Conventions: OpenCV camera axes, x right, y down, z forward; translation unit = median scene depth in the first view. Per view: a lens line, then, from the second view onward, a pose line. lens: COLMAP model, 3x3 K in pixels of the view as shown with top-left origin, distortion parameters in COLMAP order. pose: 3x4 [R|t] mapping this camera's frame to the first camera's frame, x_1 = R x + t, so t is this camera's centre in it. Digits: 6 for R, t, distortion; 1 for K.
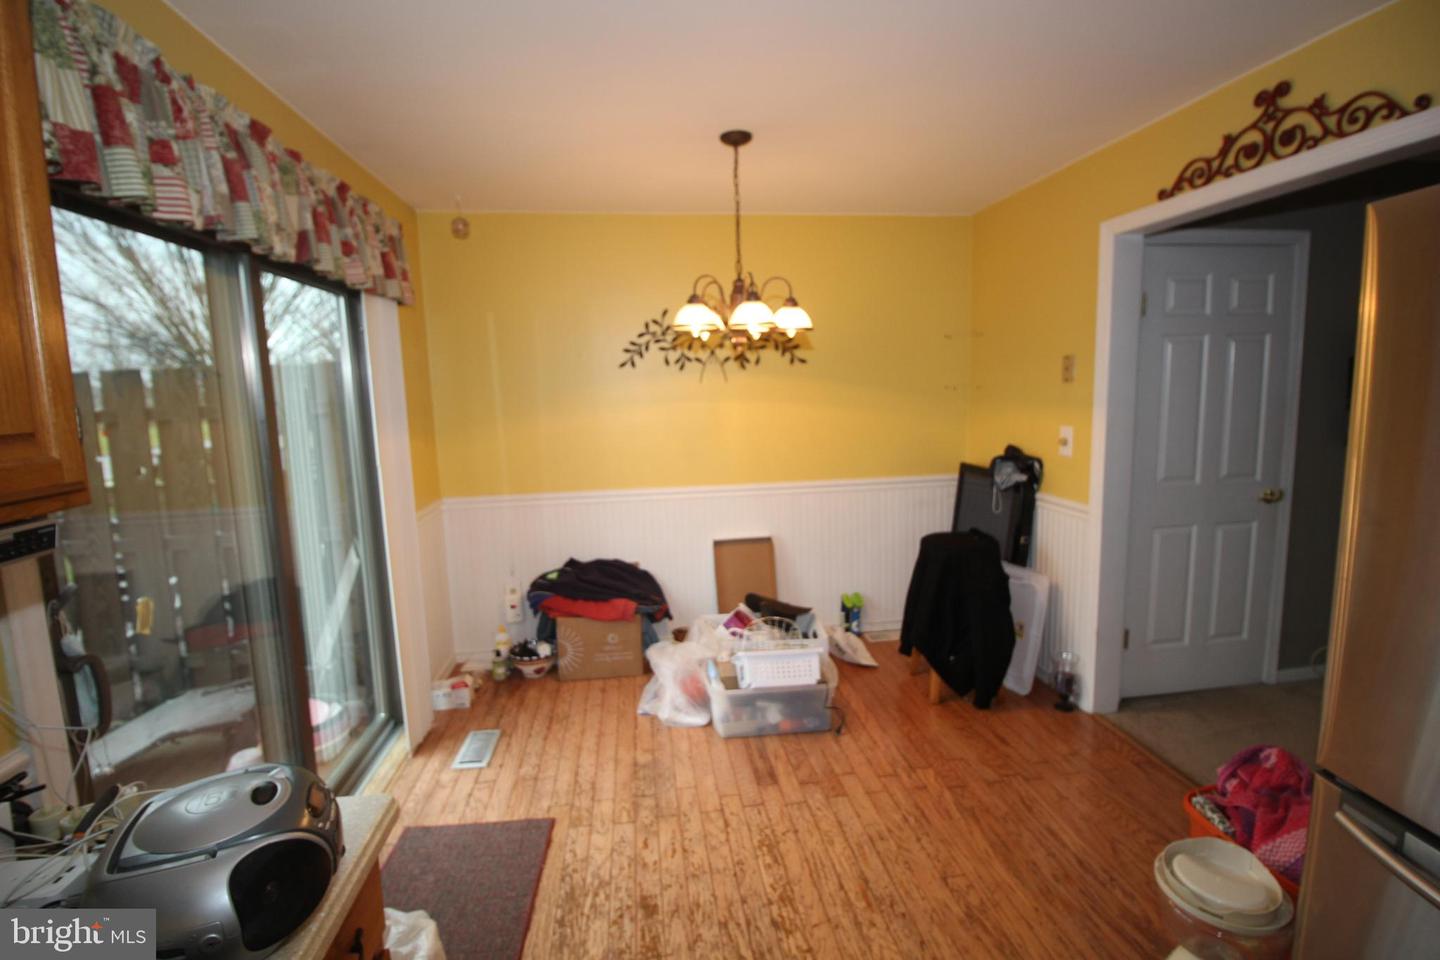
lens RADIAL K [[667.4, 0, 715.9], [0, 667.4, 475.5], [0, 0, 1]] dist [-0.005126, -0.009289]
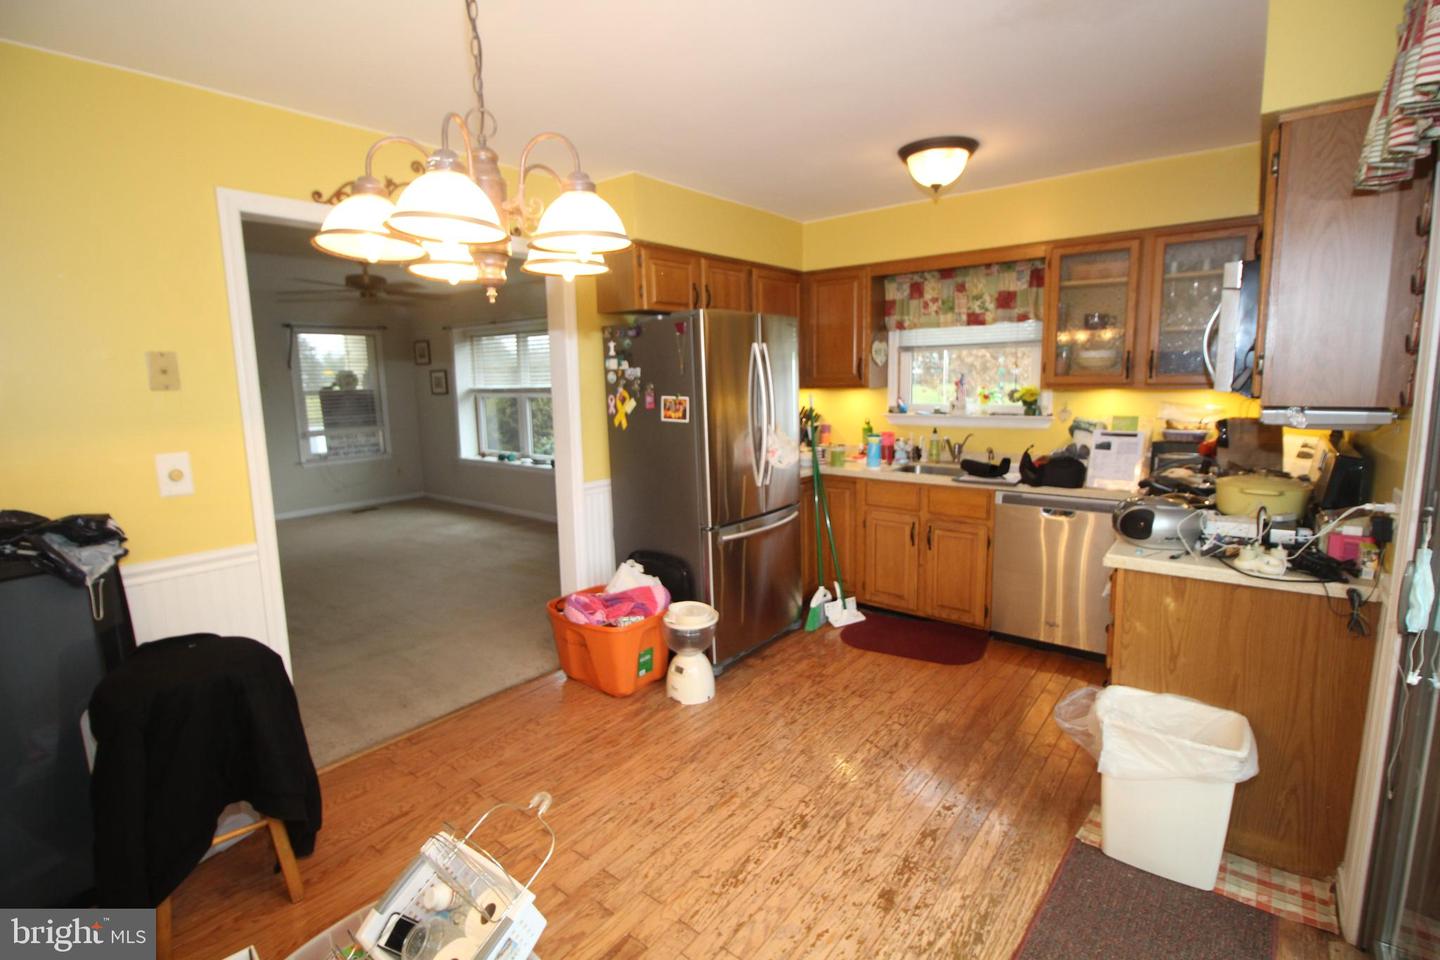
lens RADIAL K [[667.4, 0, 720.4], [0, 667.4, 473.4], [0, 0, 1]] dist [-0.005126, -0.009289]
pose [[-0.698508, -0.062050, 0.712907, -0.588029], [0.134997, 0.966920, 0.216430, -0.198823], [-0.702753, 0.247419, -0.667025, 1.673961]]
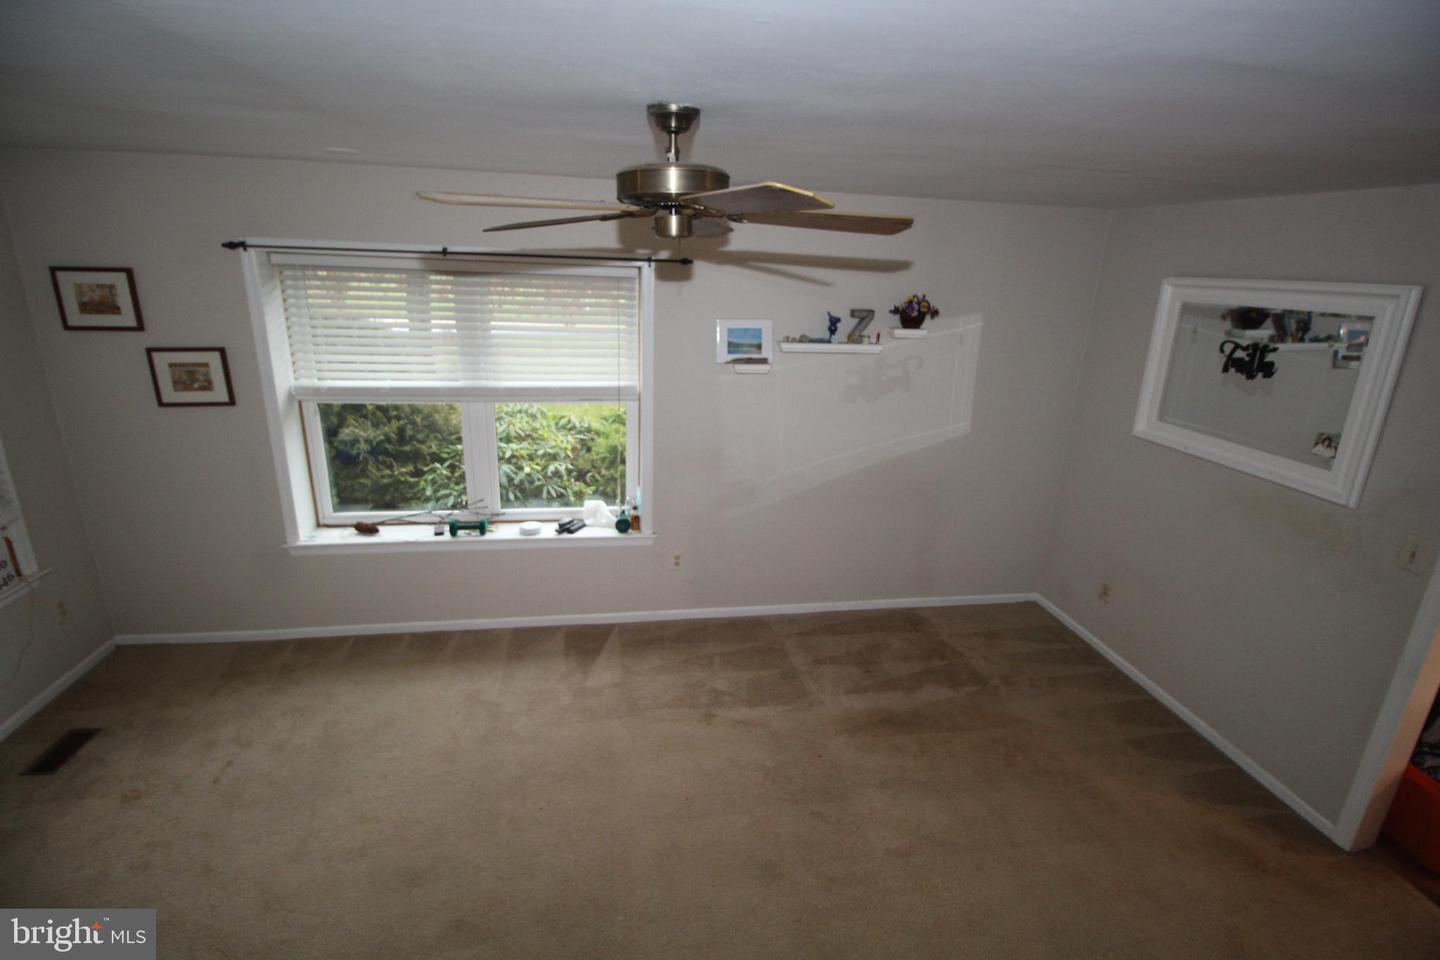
lens RADIAL K [[667.4, 0, 724.5], [0, 667.4, 476.2], [0, 0, 1]] dist [-0.005126, -0.009289]
pose [[-0.998786, 0.005623, -0.048940, 2.272524], [-0.015575, 0.906460, 0.422005, -0.572410], [0.046735, 0.422255, -0.905271, 1.678627]]
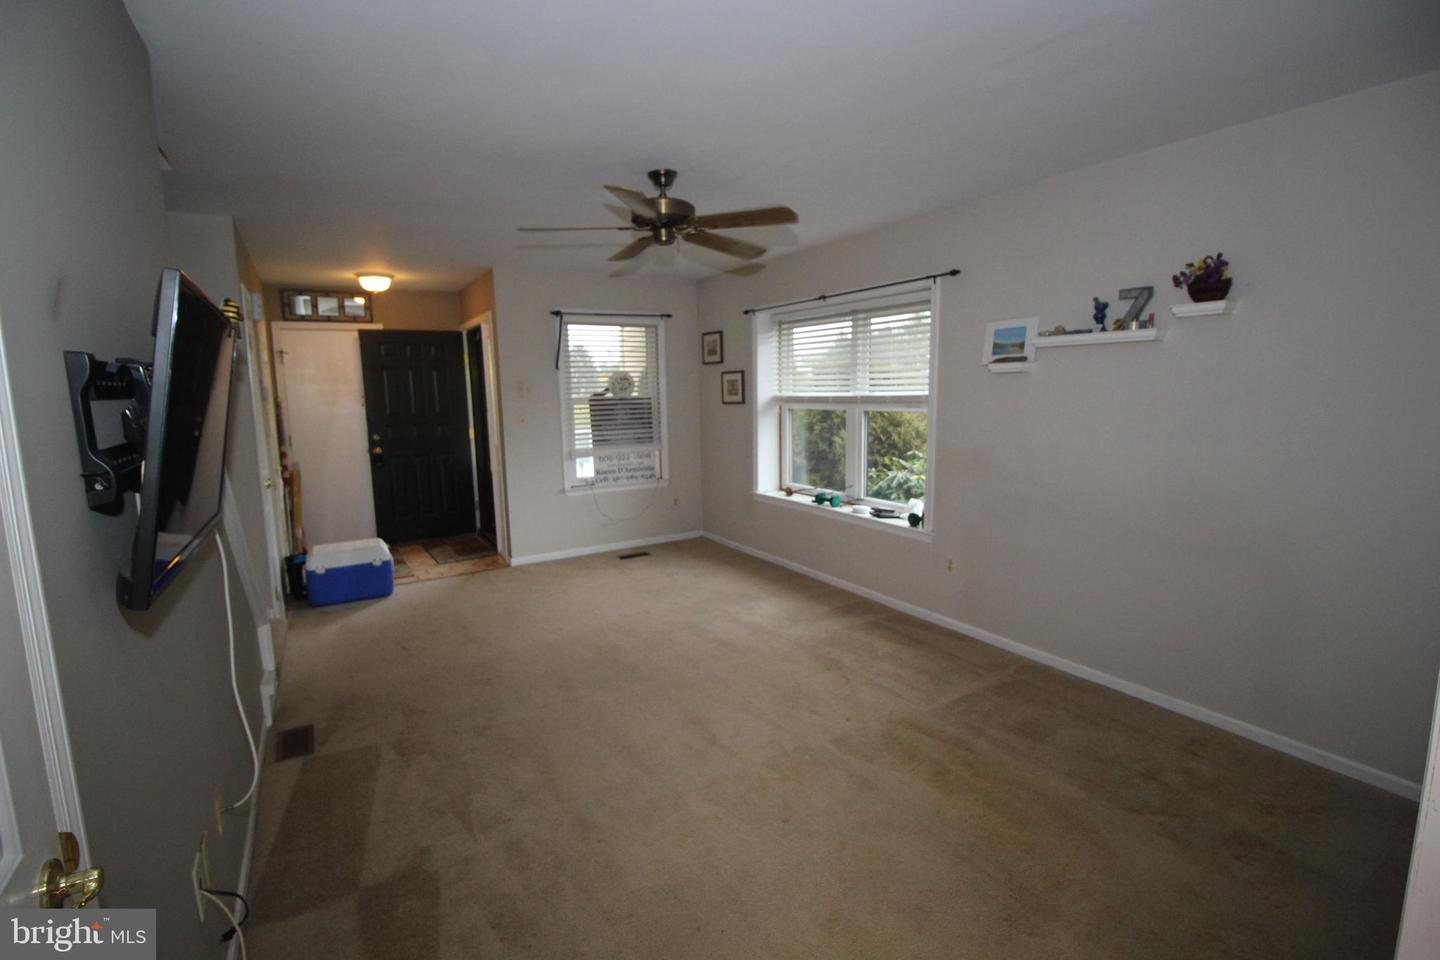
lens RADIAL K [[667.4, 0, 725.0], [0, 667.4, 478.9], [0, 0, 1]] dist [-0.005126, -0.009289]
pose [[-0.407960, -0.088182, 0.908731, 0.791331], [0.152090, 0.974854, 0.162877, -0.182404], [-0.900243, 0.204656, -0.384290, 1.299814]]
